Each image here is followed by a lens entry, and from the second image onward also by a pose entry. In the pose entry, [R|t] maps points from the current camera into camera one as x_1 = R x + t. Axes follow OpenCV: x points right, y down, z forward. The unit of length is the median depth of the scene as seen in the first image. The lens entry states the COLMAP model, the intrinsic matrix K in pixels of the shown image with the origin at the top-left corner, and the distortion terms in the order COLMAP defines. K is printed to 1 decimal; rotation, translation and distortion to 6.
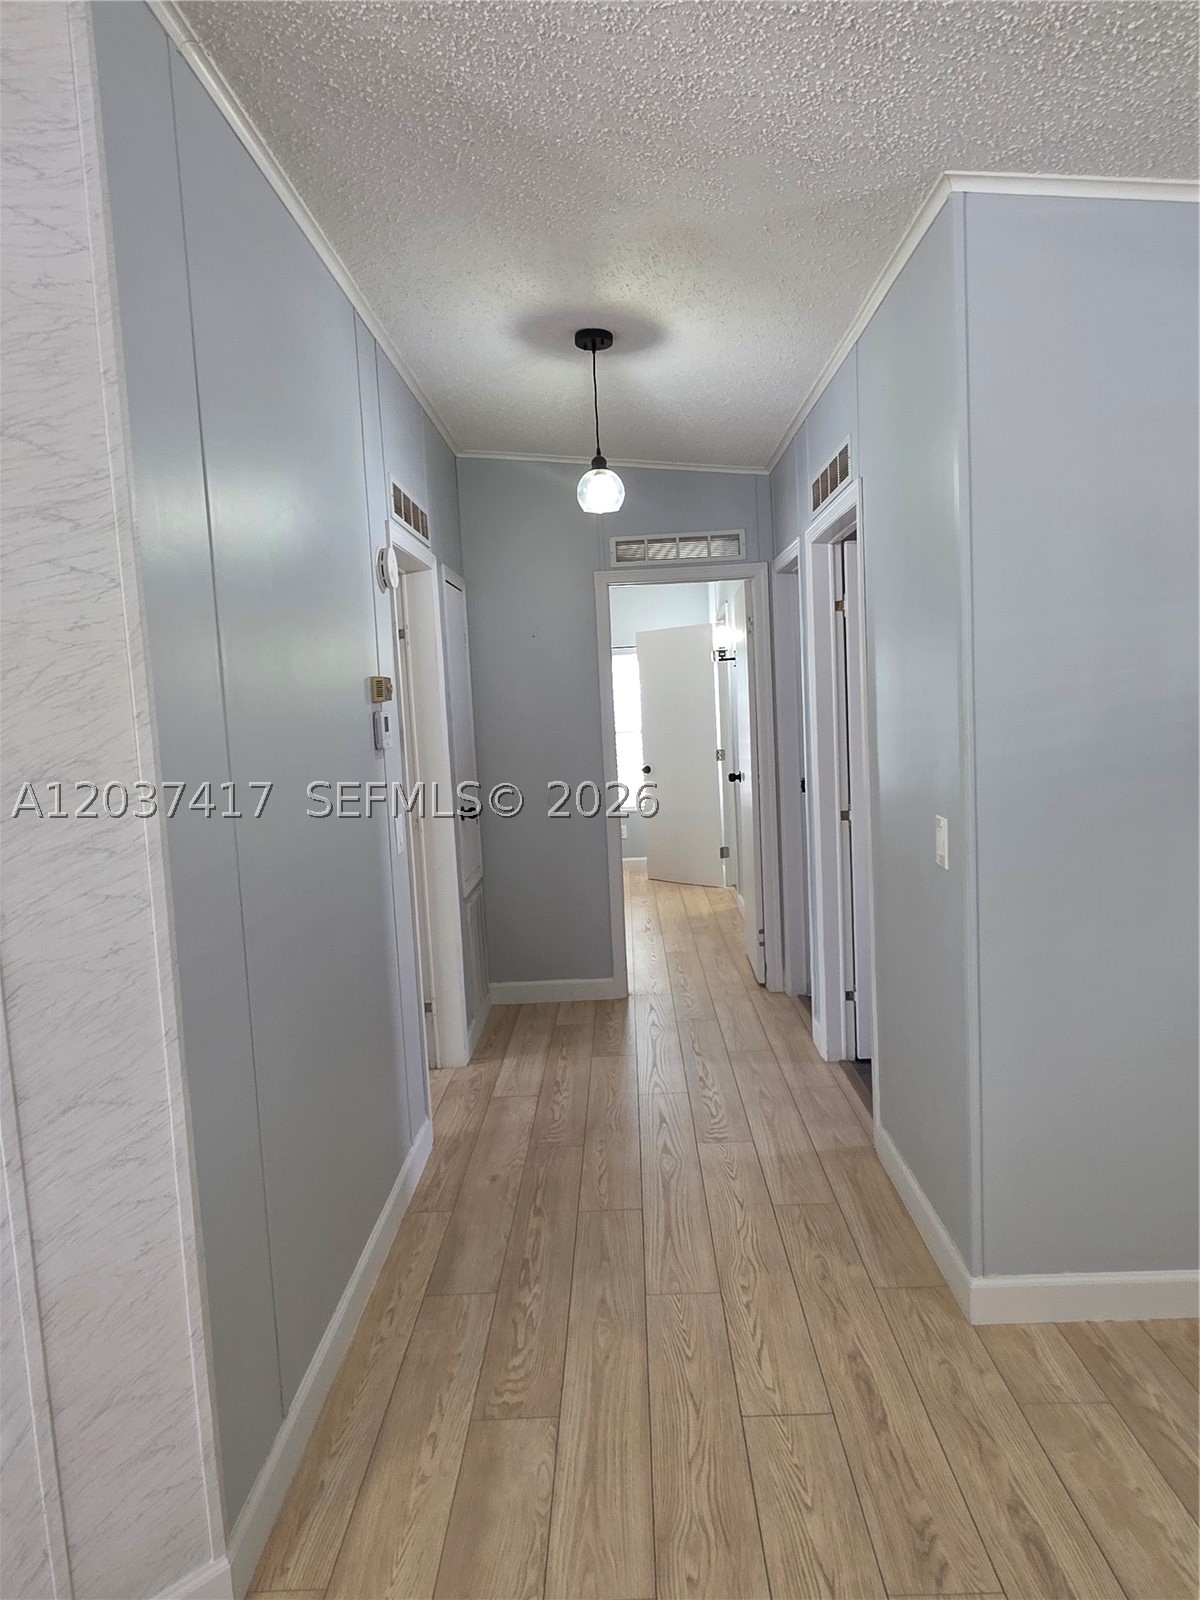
lens RADIAL K [[1001.0, 0, 593.4], [0, 1001.0, 797.1], [0, 0, 1]] dist [-0.001989, 0.001617]
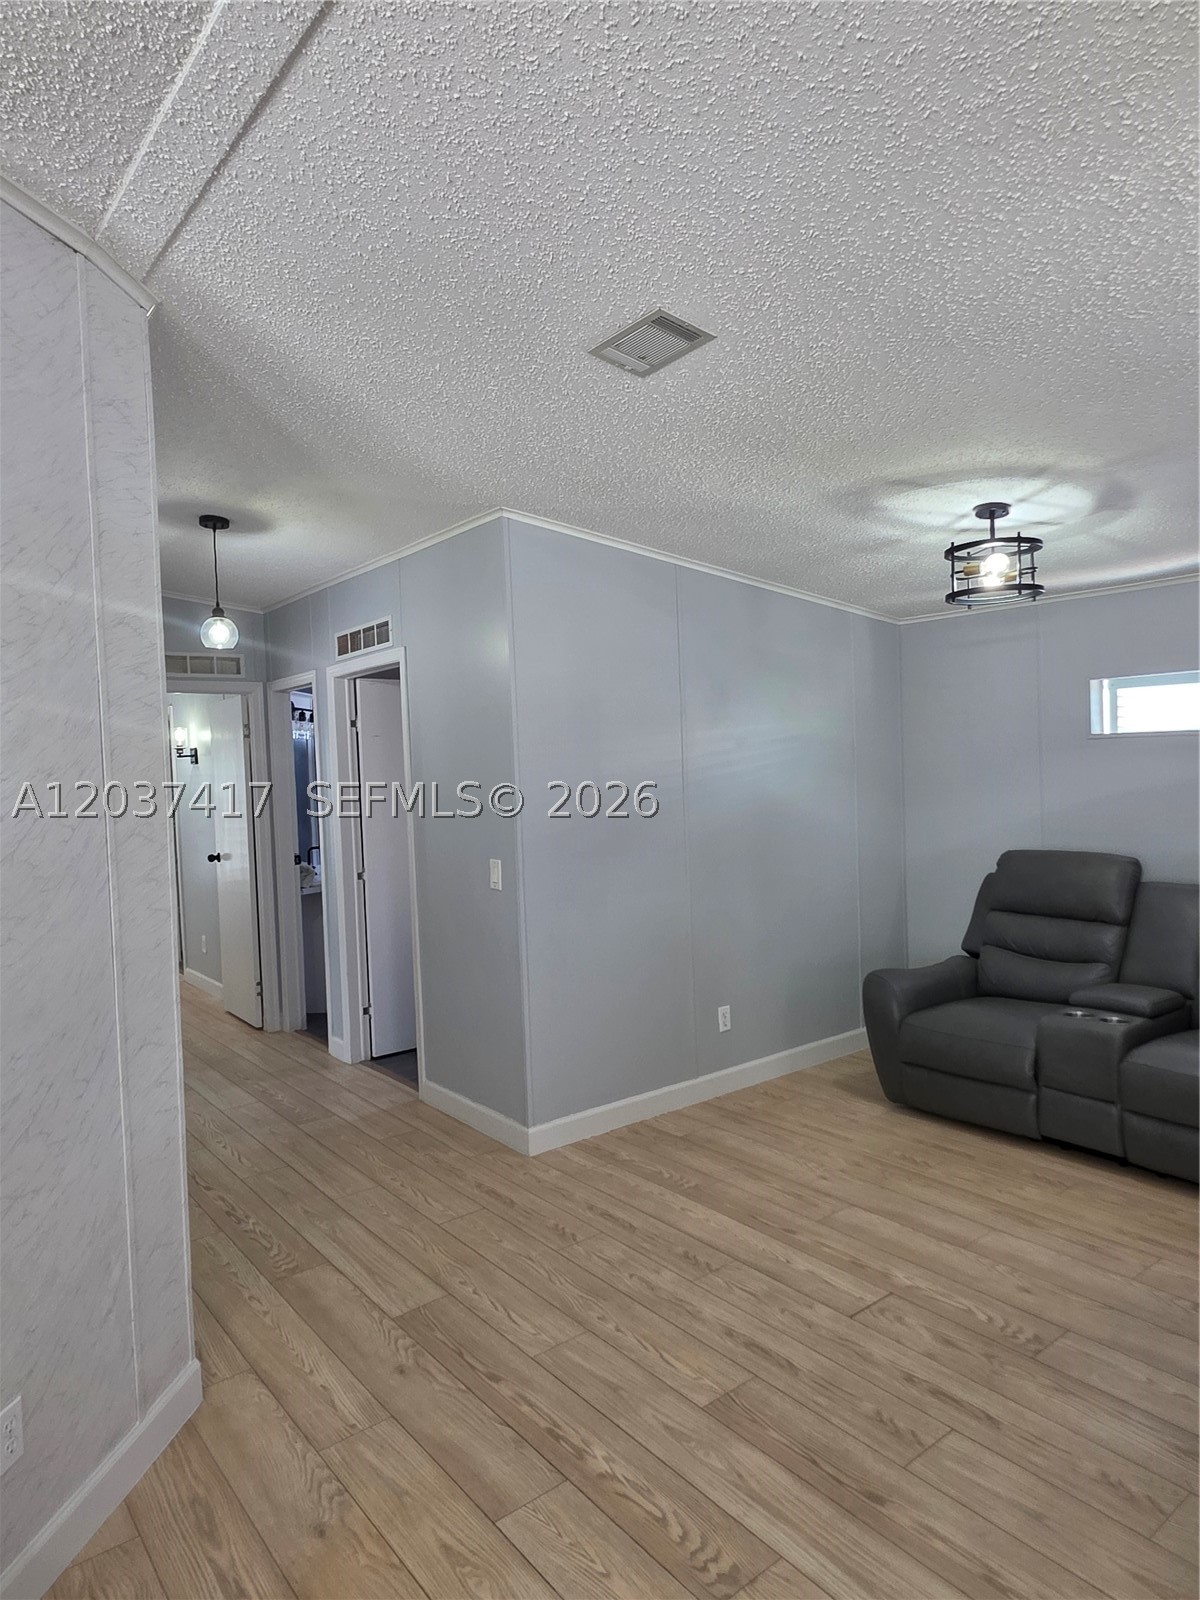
lens RADIAL K [[1001.0, 0, 602.9], [0, 1001.0, 802.2], [0, 0, 1]] dist [-0.001989, 0.001617]
pose [[0.764326, 0.001435, 0.644828, -0.583875], [0.056578, 0.995992, -0.069279, 0.048443], [-0.642343, 0.089434, 0.761182, -0.400815]]
